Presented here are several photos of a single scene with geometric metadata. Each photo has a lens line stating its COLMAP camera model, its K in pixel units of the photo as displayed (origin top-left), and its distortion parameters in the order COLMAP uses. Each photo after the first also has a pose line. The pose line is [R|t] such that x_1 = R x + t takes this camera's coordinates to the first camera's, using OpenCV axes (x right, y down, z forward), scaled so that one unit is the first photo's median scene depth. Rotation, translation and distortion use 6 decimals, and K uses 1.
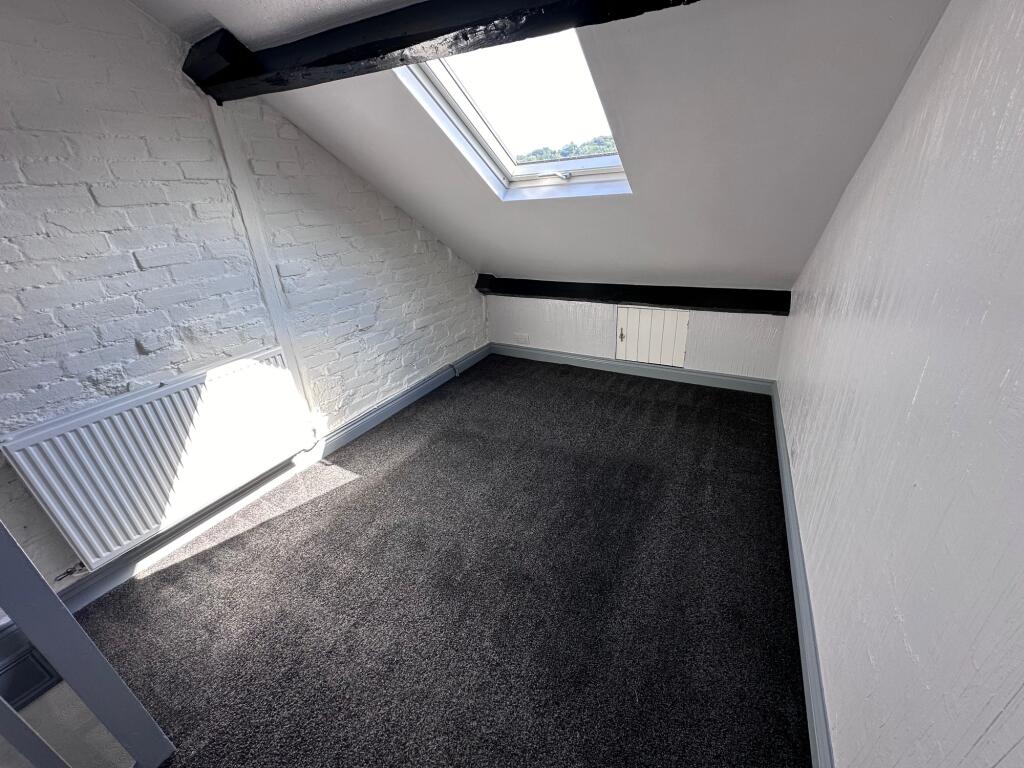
lens RADIAL K [[412.5, 0, 509.2], [0, 412.5, 382.2], [0, 0, 1]] dist [0.002727, 0.000235]
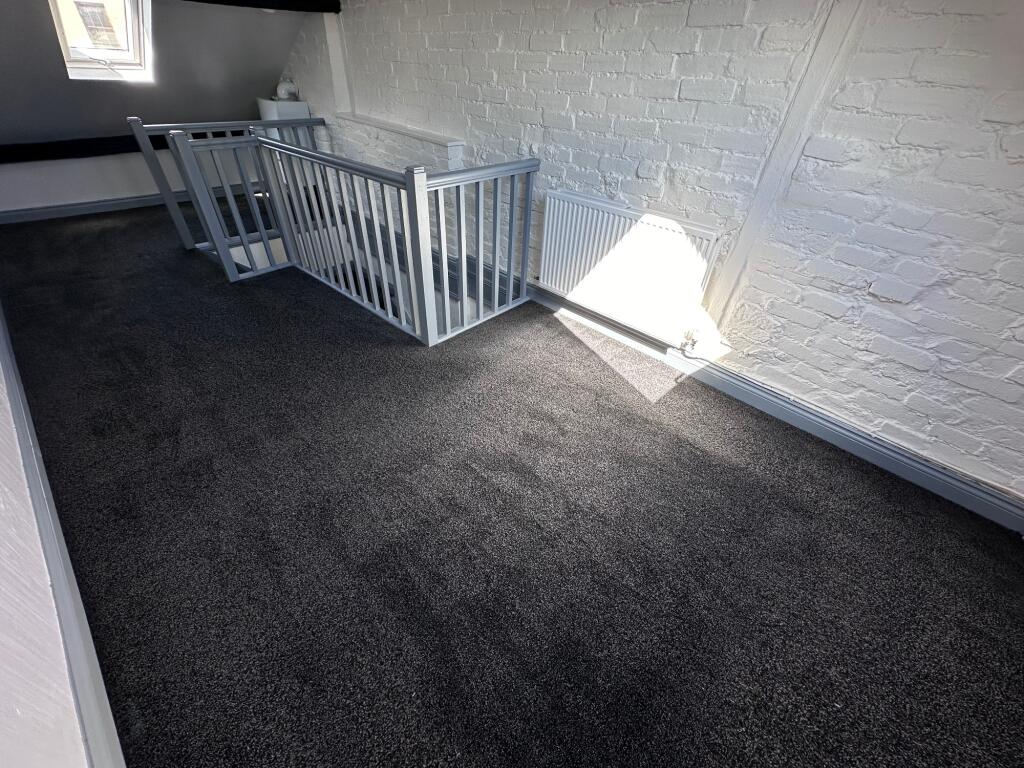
lens RADIAL K [[412.5, 0, 510.6], [0, 412.5, 385.0], [0, 0, 1]] dist [0.002727, 0.000235]
pose [[-0.267583, 0.640518, -0.719817, 0.319381], [-0.413333, 0.598525, 0.686239, -0.264875], [0.870376, 0.481150, 0.104592, 0.598950]]
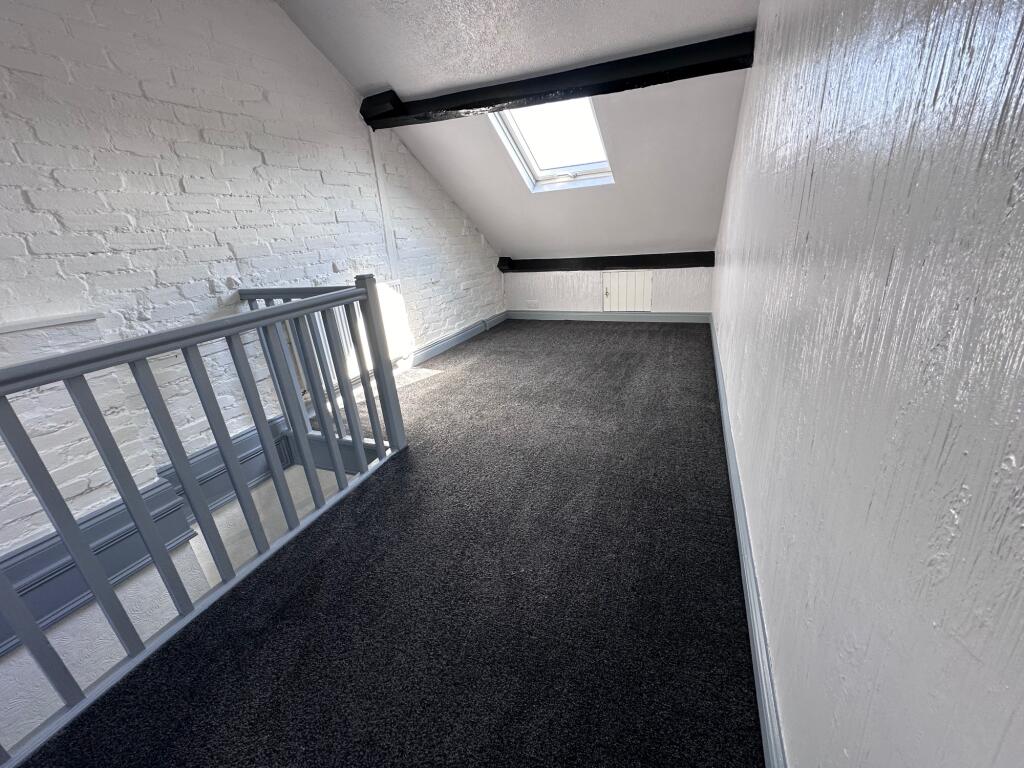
lens RADIAL K [[412.5, 0, 507.1], [0, 412.5, 382.6], [0, 0, 1]] dist [0.002727, 0.000235]
pose [[0.997165, -0.033461, 0.067397, -0.228132], [0.038500, 0.996447, -0.074909, 0.373609], [-0.064651, 0.077291, 0.994910, -0.474006]]
